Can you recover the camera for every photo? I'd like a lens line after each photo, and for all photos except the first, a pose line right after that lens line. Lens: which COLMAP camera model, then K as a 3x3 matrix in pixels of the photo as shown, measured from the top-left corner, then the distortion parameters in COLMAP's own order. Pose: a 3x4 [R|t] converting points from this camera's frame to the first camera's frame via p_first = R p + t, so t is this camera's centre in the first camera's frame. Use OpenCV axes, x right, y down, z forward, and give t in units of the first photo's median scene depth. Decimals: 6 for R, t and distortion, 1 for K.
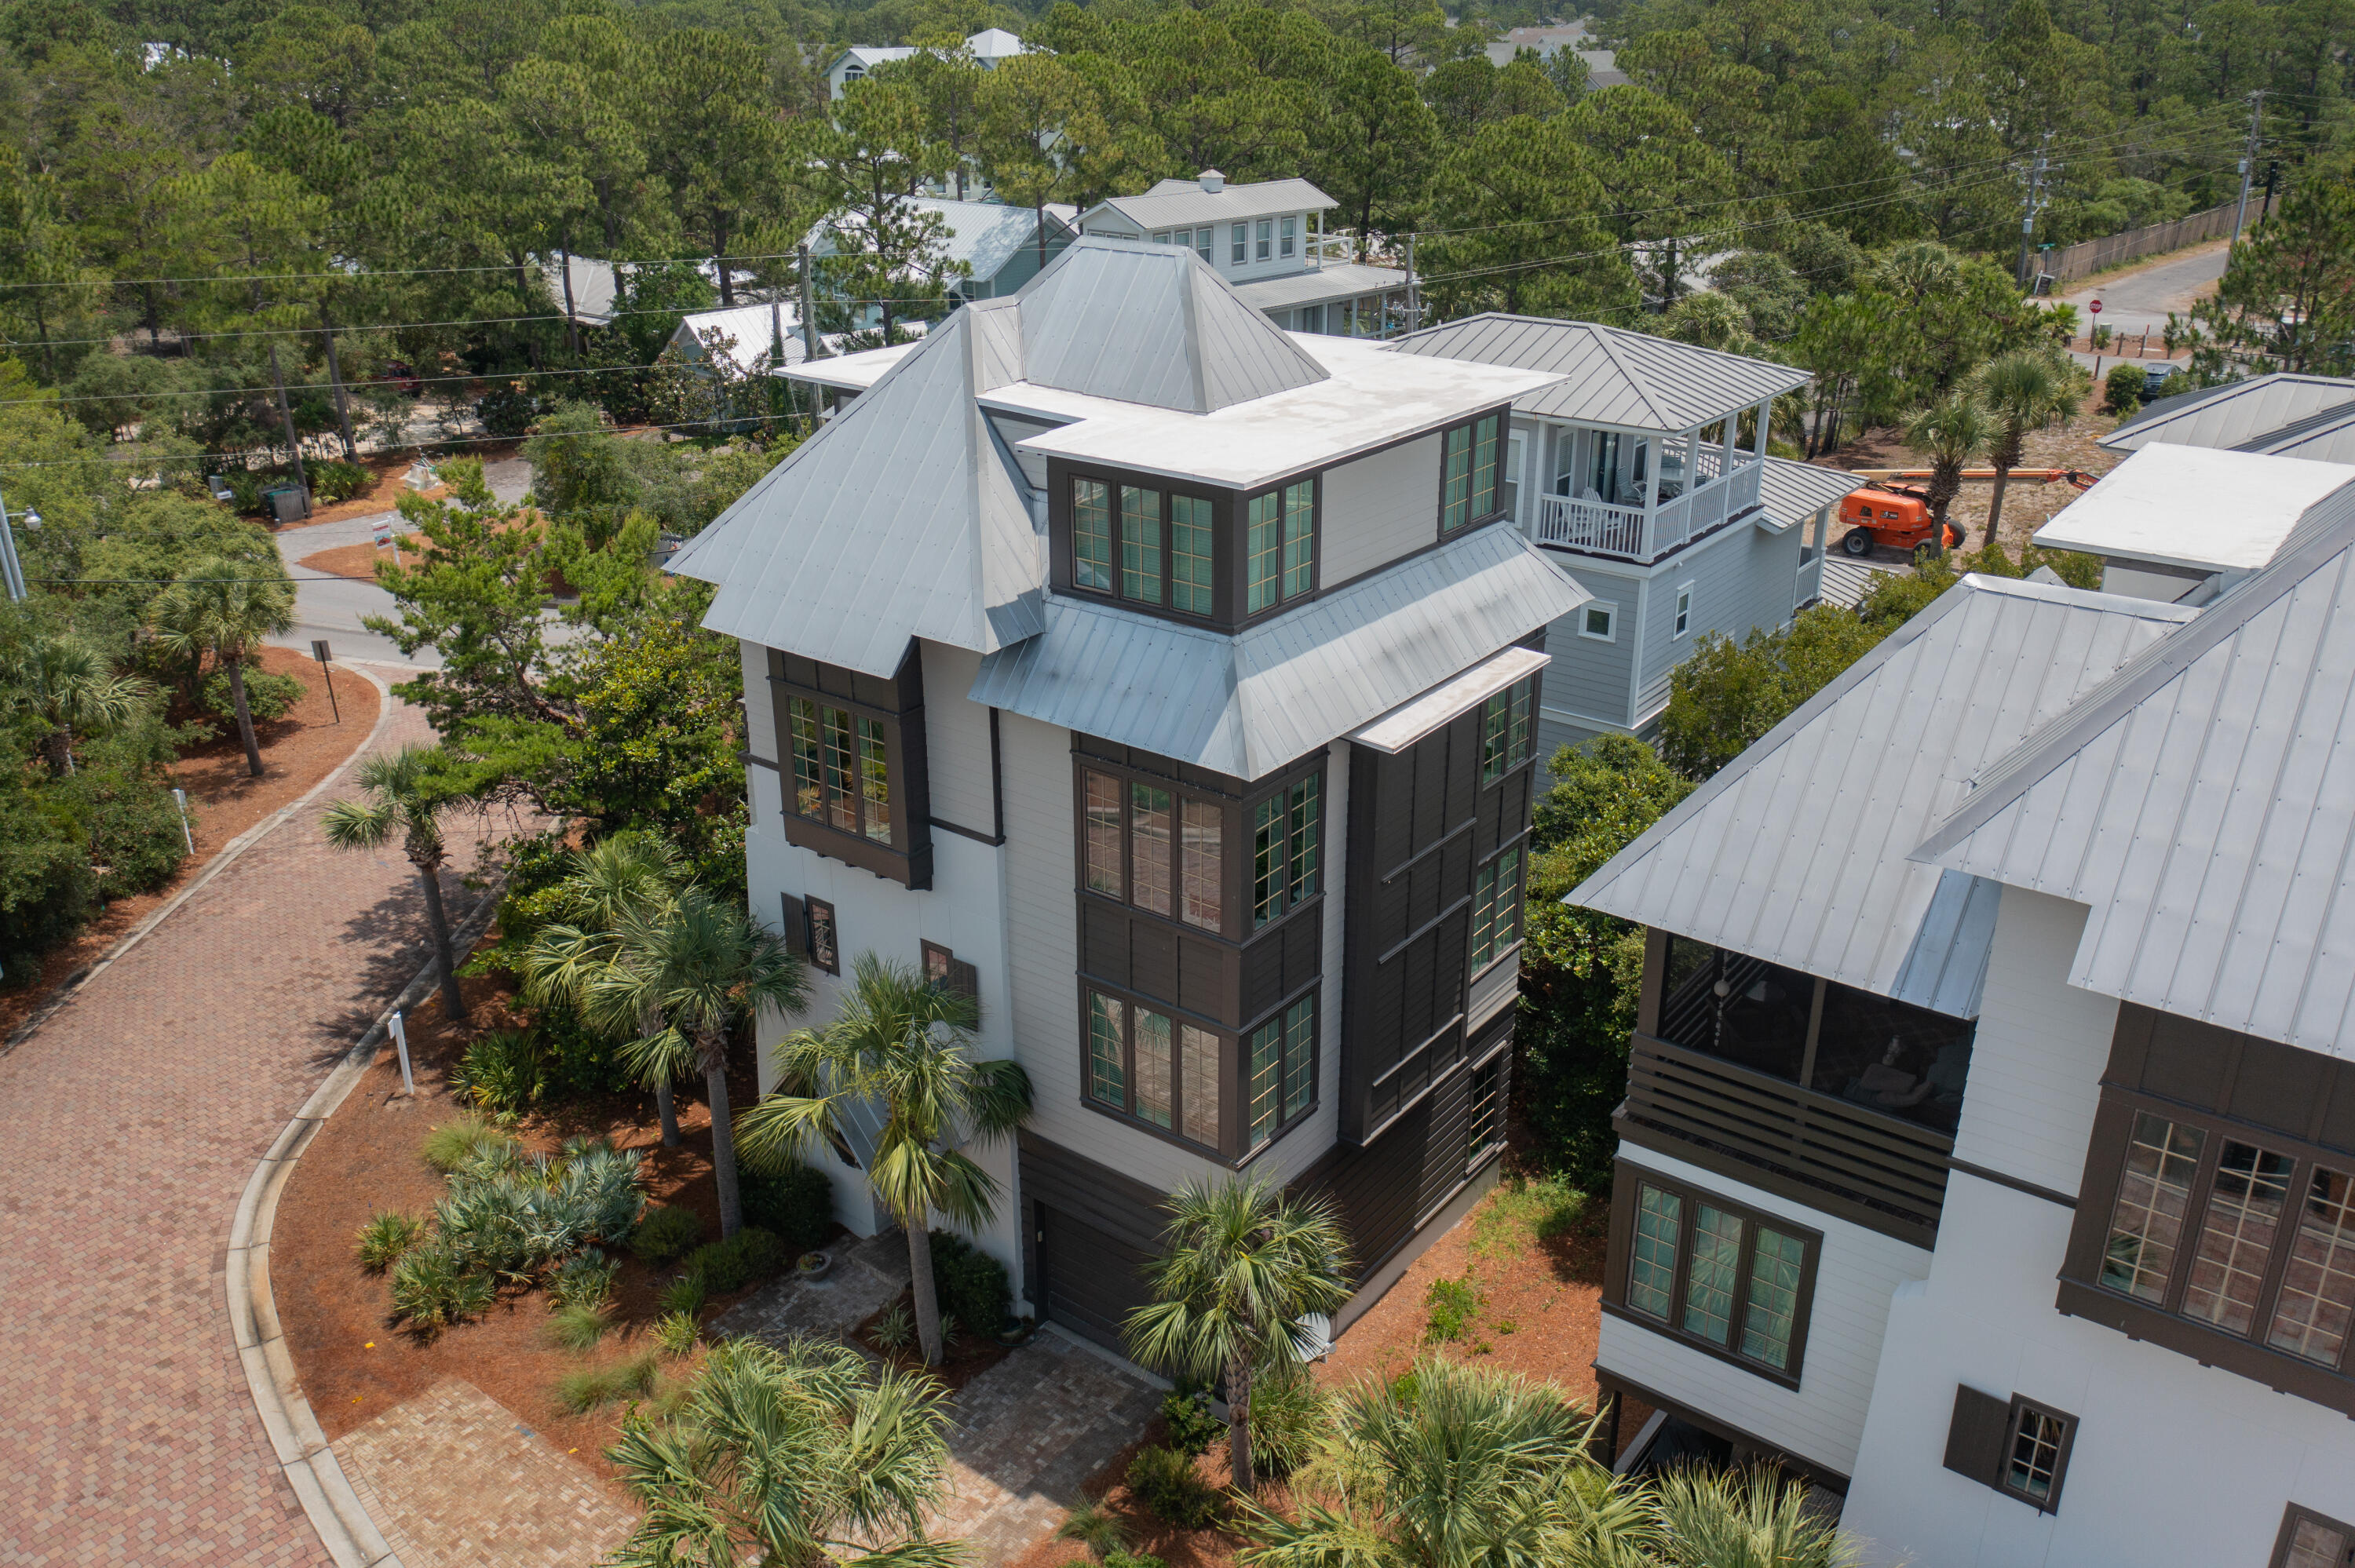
lens RADIAL K [[1883.0, 0, 1177.5], [0, 1883.0, 784.0], [0, 0, 1]] dist [-0.012969, 0.000107]
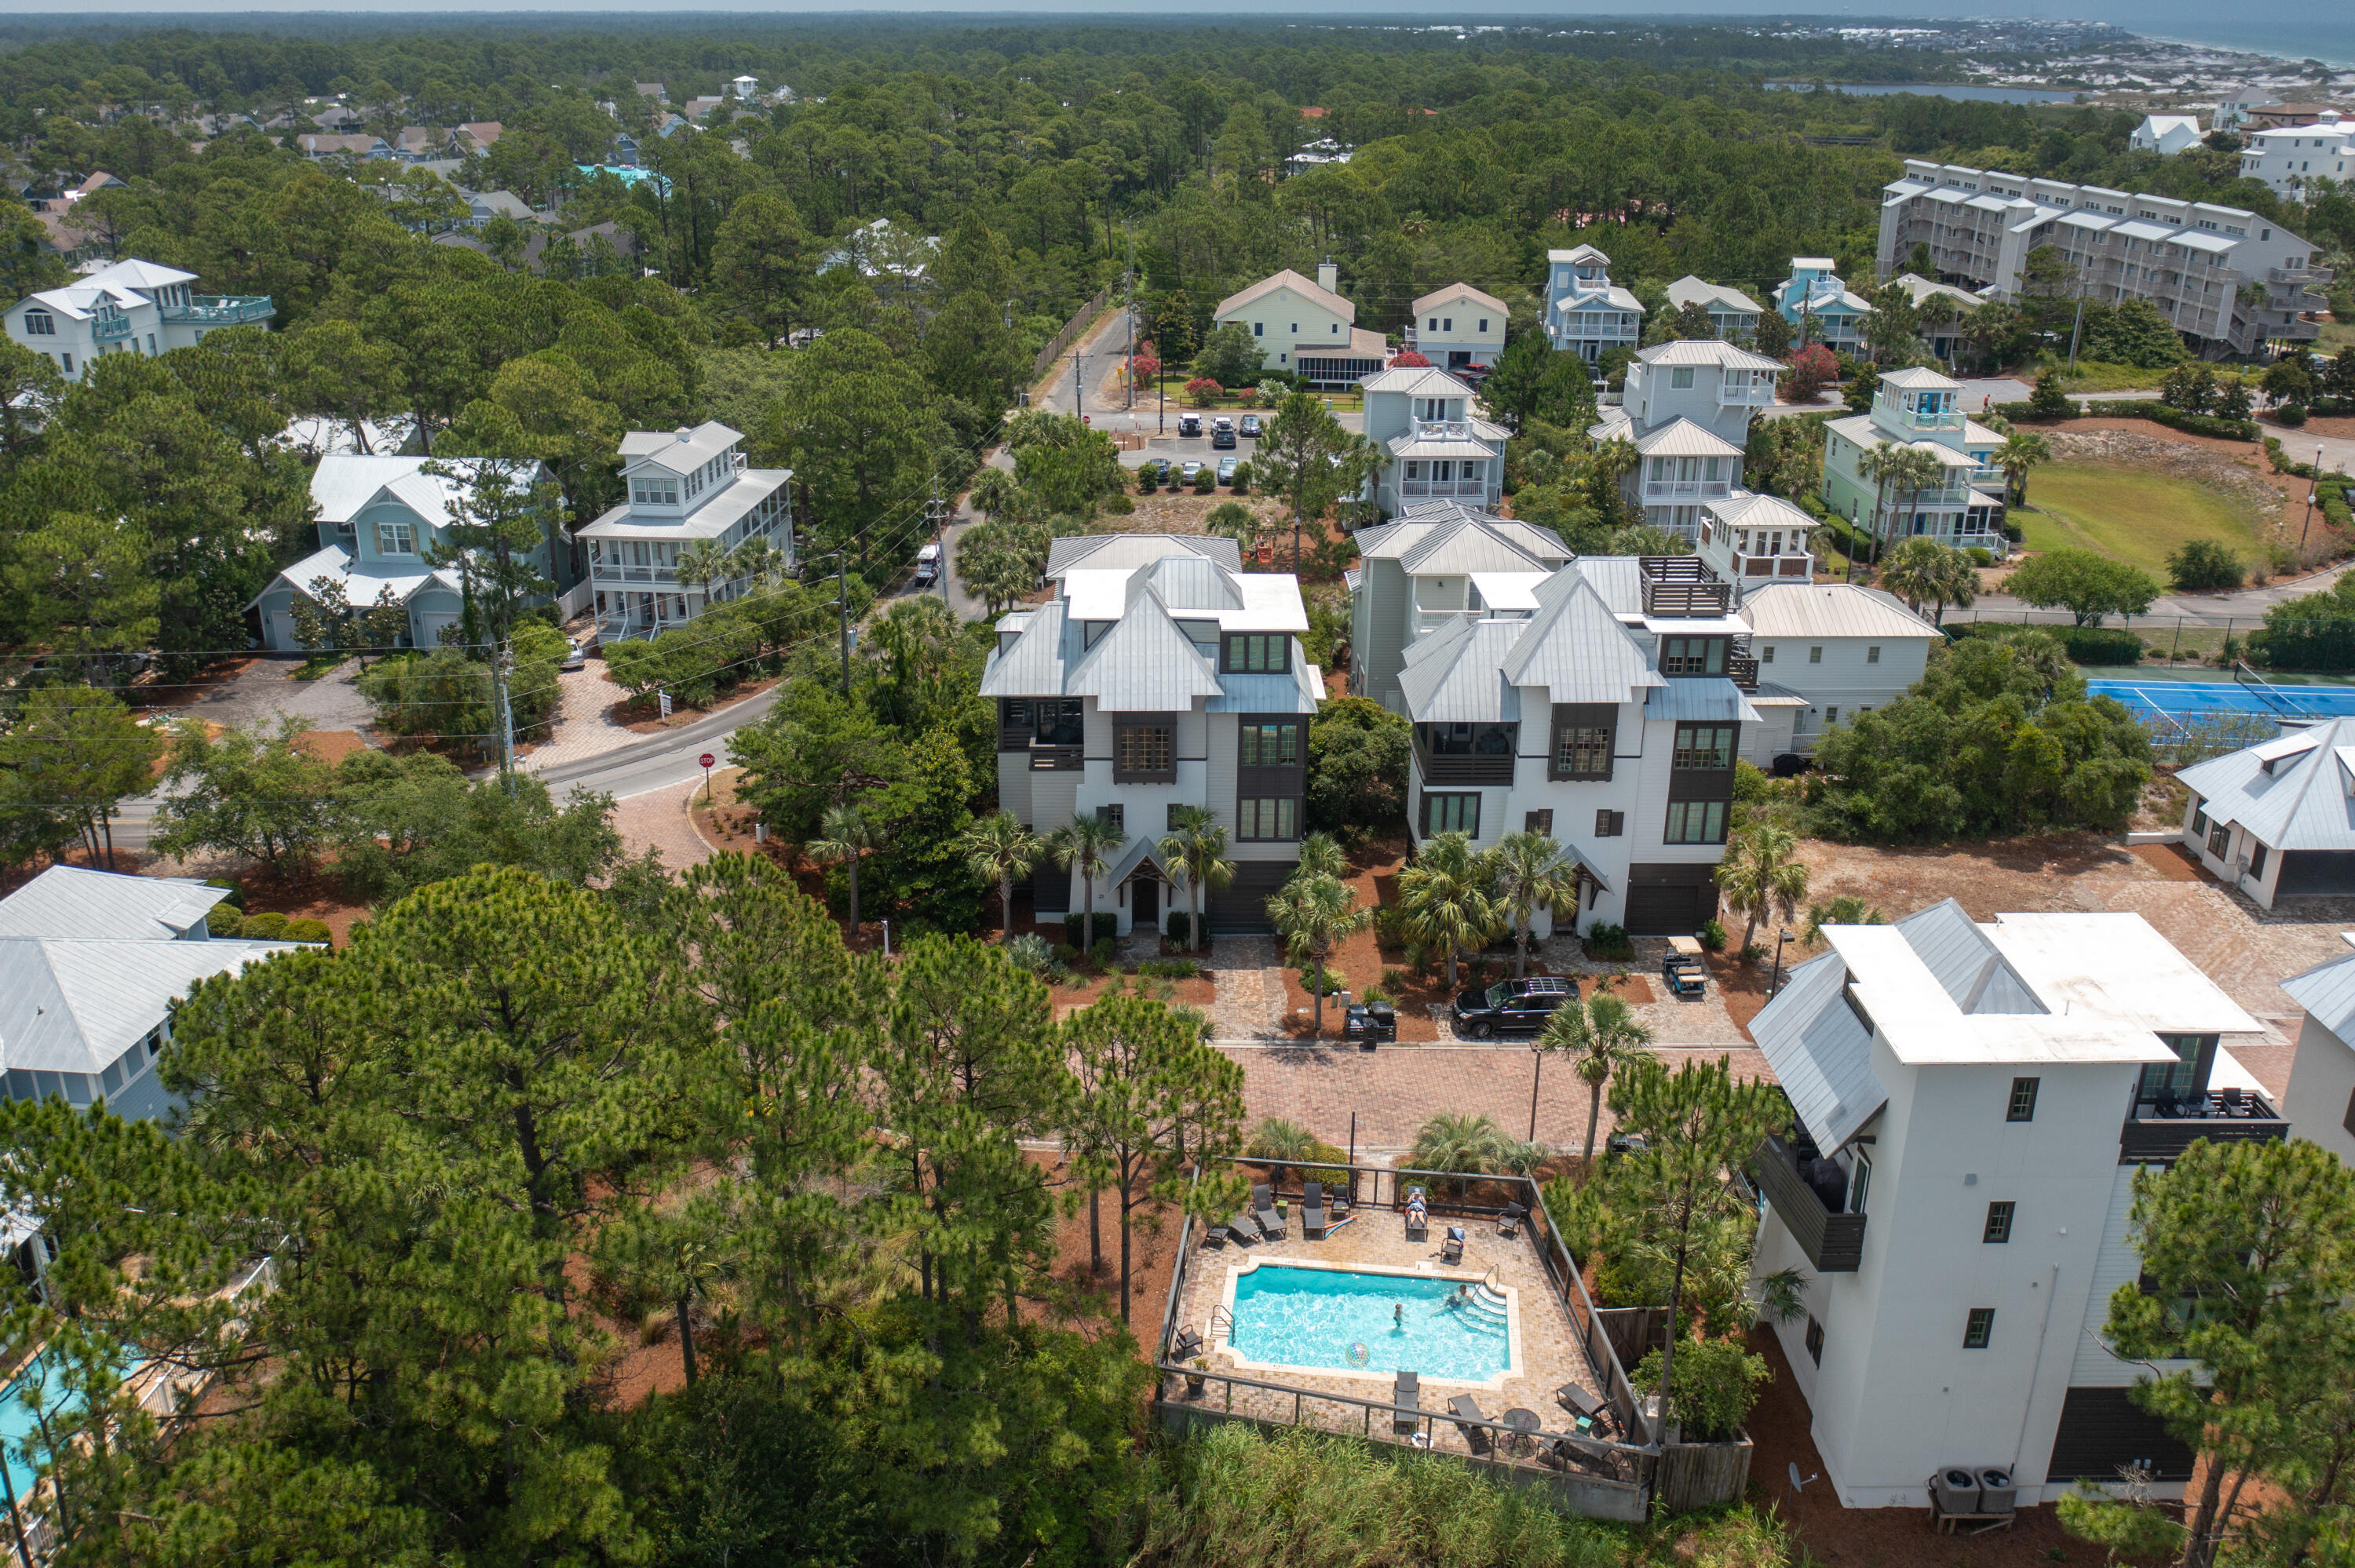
lens RADIAL K [[1883.0, 0, 1177.5], [0, 1883.0, 784.0], [0, 0, 1]] dist [-0.012969, 0.000107]
pose [[0.784816, -0.226590, 0.576820, -1.973037], [0.233961, 0.970216, 0.062801, -0.138085], [-0.573870, 0.085666, 0.814454, -1.491913]]
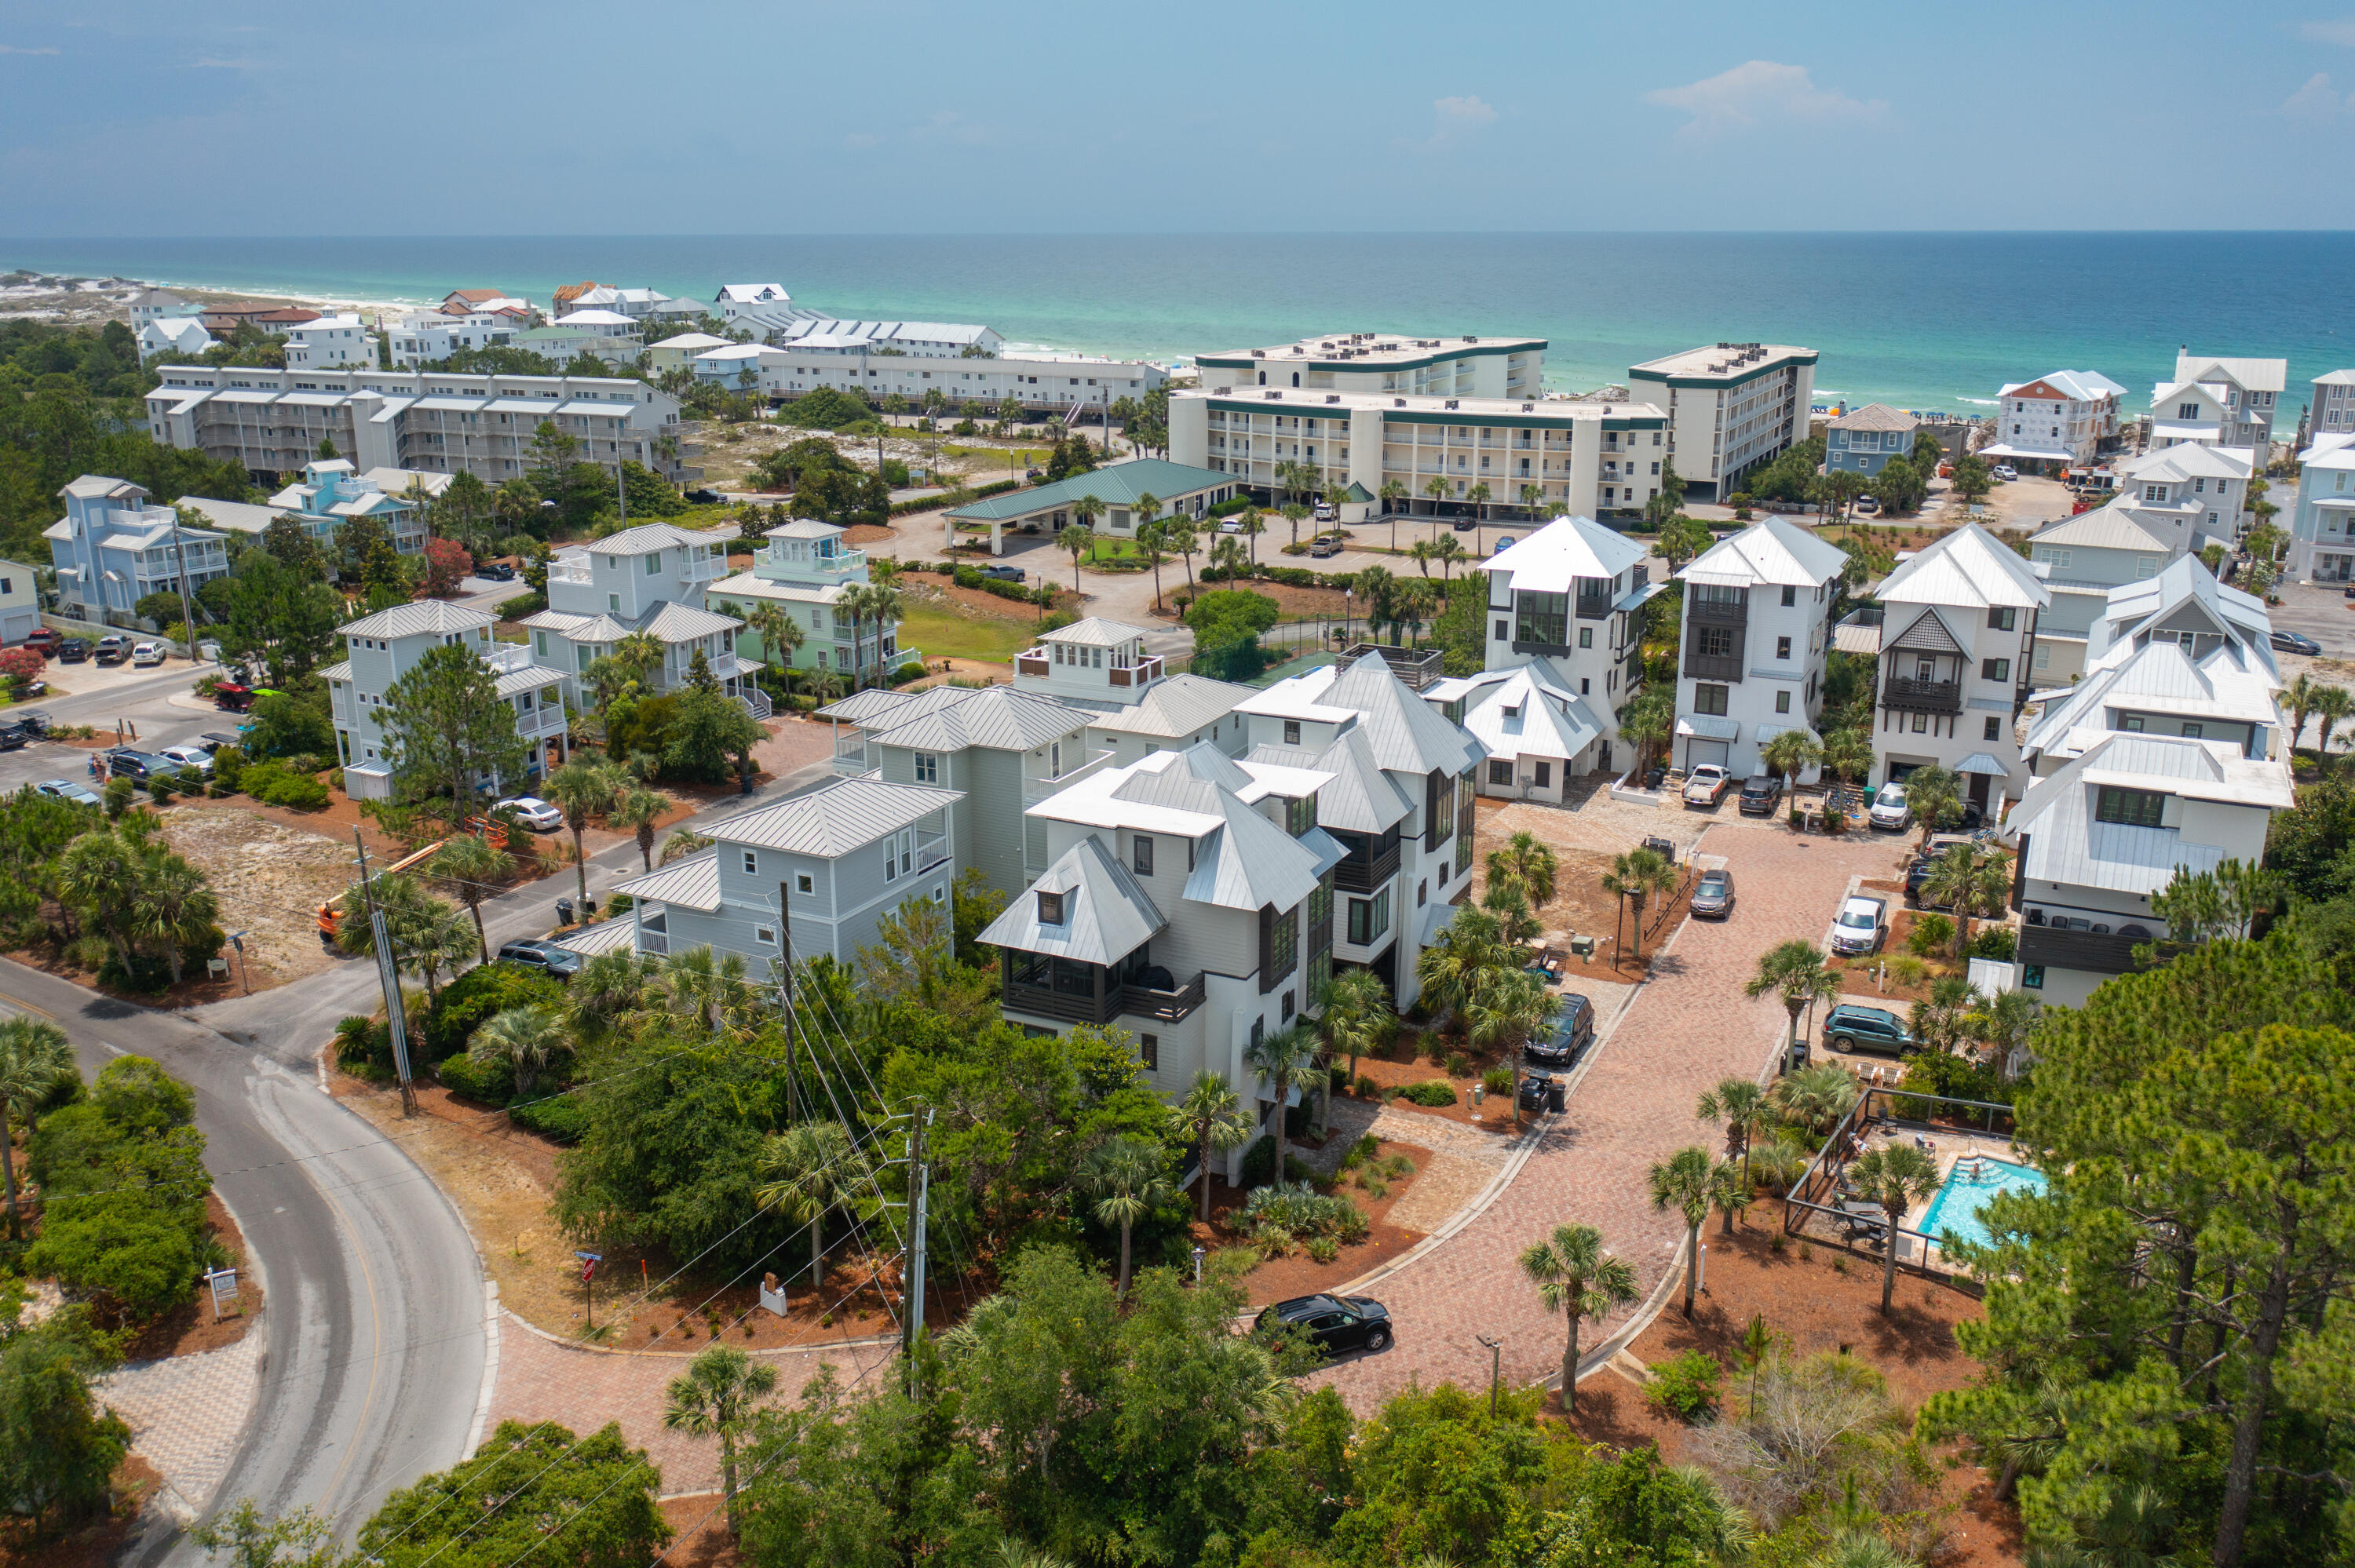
lens RADIAL K [[1824.0, 0, 1143.4], [0, 1824.0, 808.7], [0, 0, 1]] dist [-0.006248, 0.006031]
pose [[-0.176726, -0.289590, 0.940694, -2.765560], [0.386900, 0.858363, 0.336930, -1.232552], [-0.905028, 0.423499, -0.039653, 1.312887]]
